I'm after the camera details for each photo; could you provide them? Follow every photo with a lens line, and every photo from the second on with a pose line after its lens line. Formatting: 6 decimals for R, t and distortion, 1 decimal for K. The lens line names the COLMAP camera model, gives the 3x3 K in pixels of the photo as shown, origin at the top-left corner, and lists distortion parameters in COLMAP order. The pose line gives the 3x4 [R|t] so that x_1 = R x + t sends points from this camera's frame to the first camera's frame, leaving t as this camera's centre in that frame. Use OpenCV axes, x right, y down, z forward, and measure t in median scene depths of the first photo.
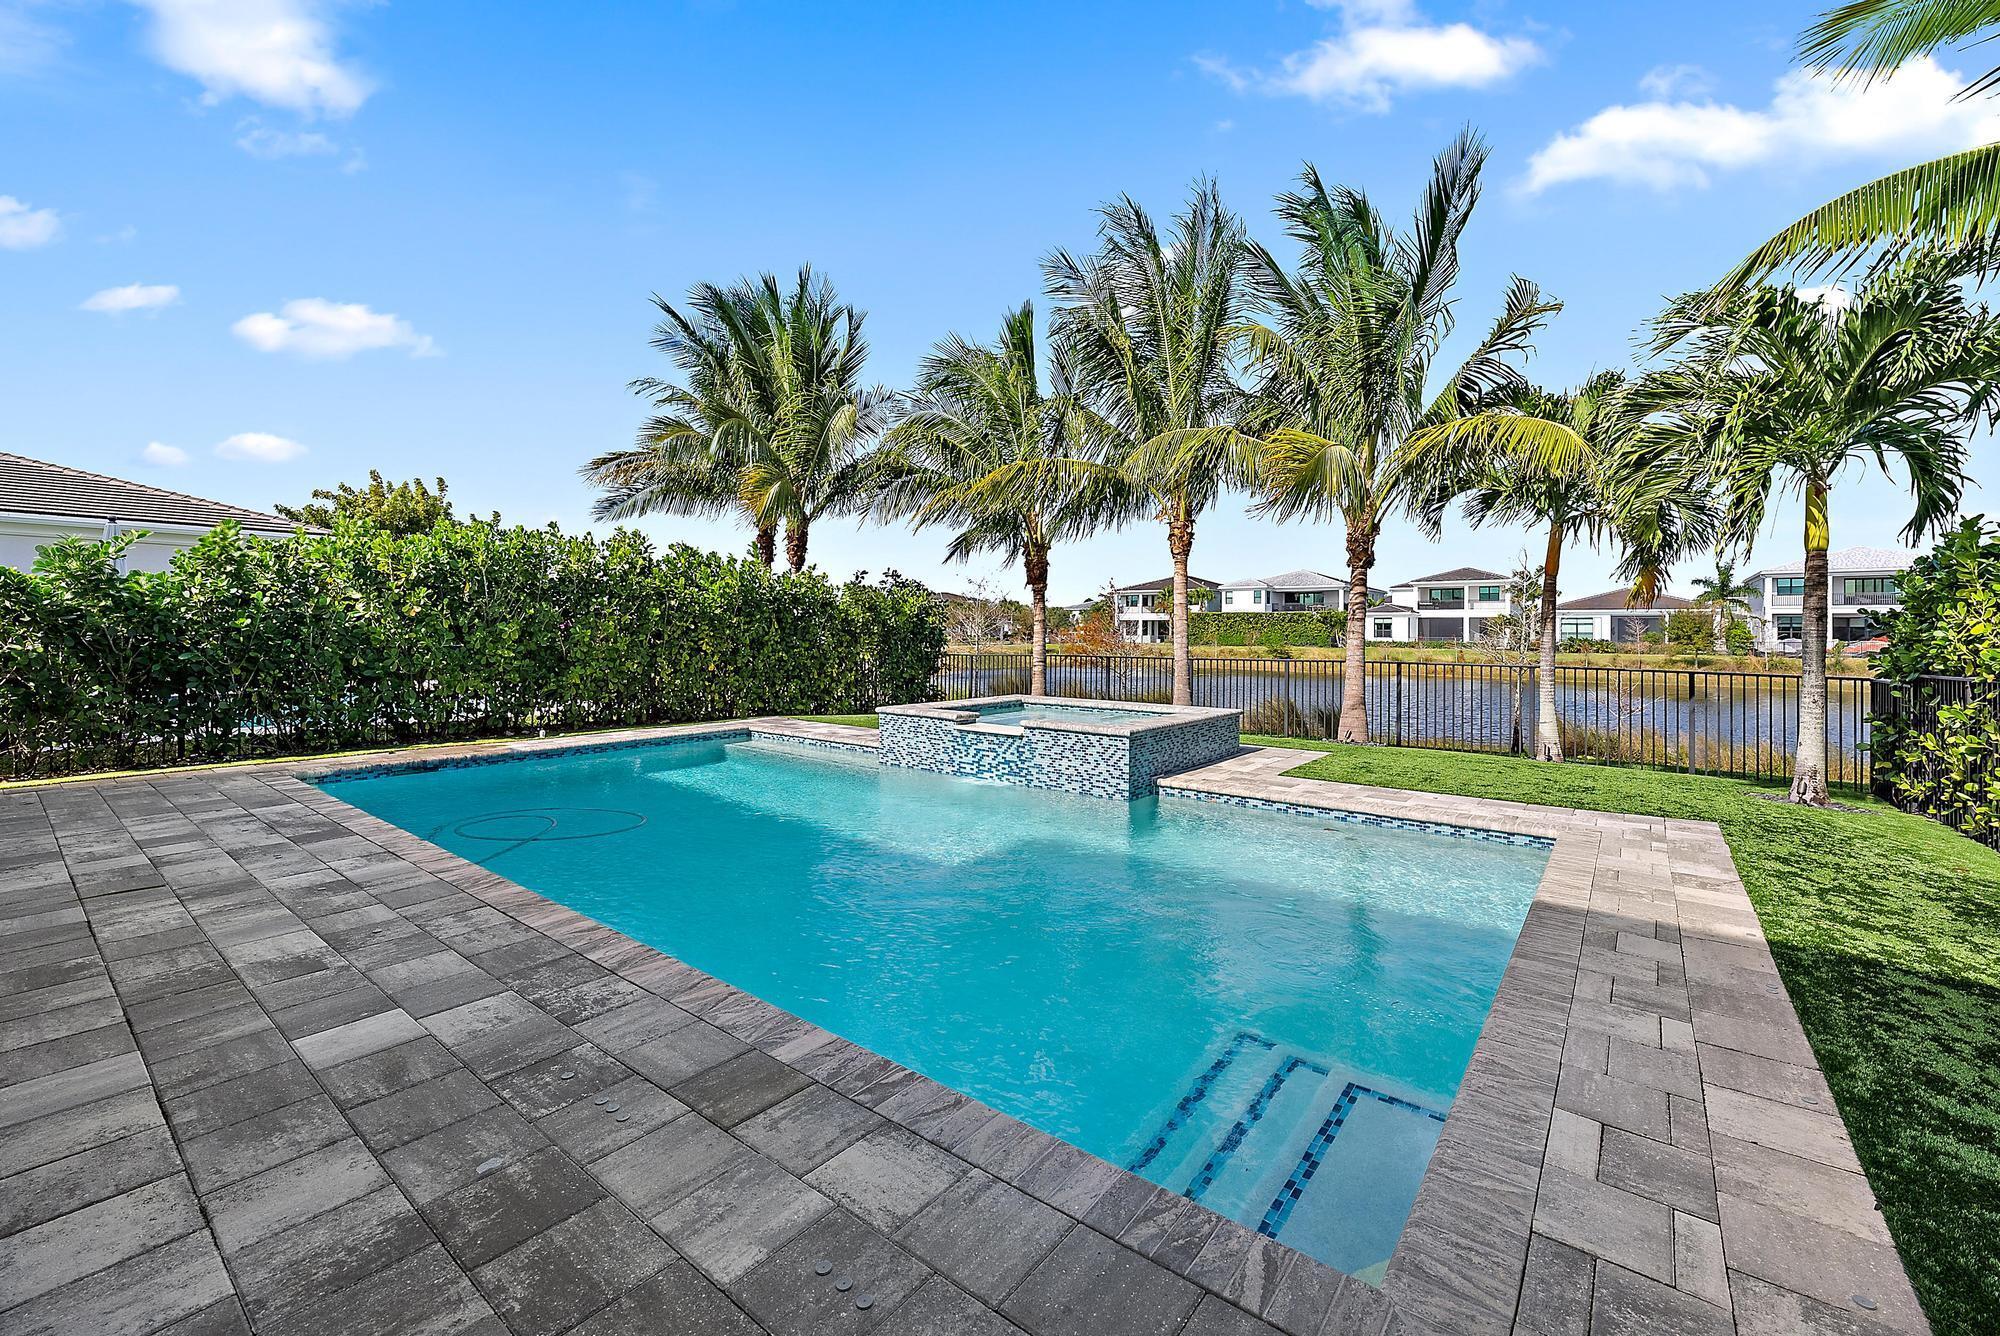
lens RADIAL K [[807.5, 0, 1000.2], [0, 807.5, 636.4], [0, 0, 1]] dist [0.000547, 0.000112]
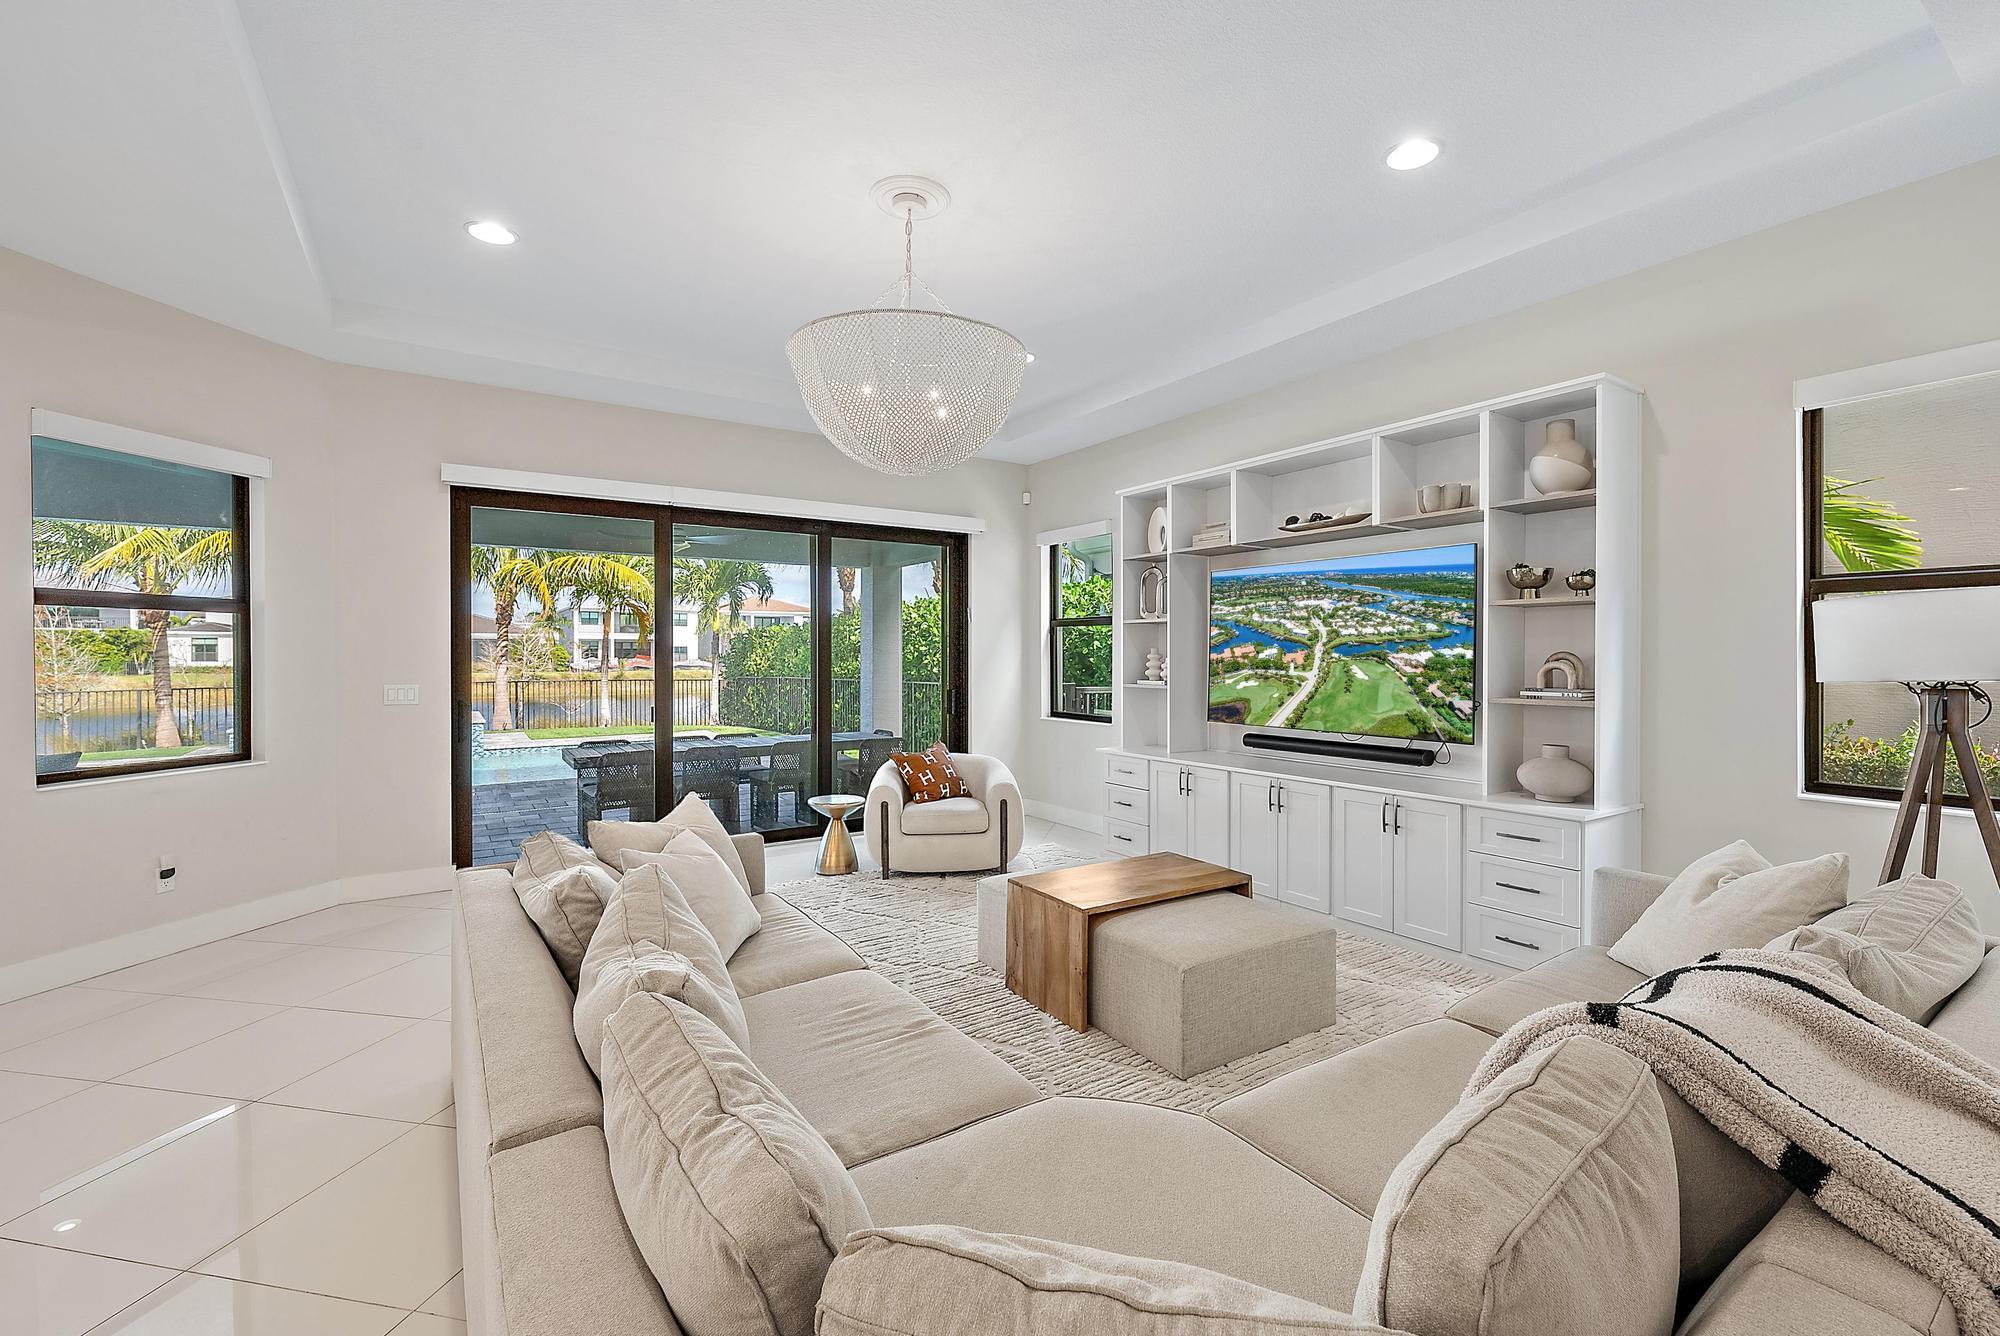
lens RADIAL K [[851.0, 0, 1000.8], [0, 851.0, 663.3], [0, 0, 1]] dist [-0.000727, 0.000267]
pose [[0.313733, -0.018785, 0.949325, -0.741339], [0.010588, 0.999811, 0.016285, -0.019858], [-0.949452, 0.004942, 0.313873, -0.423790]]
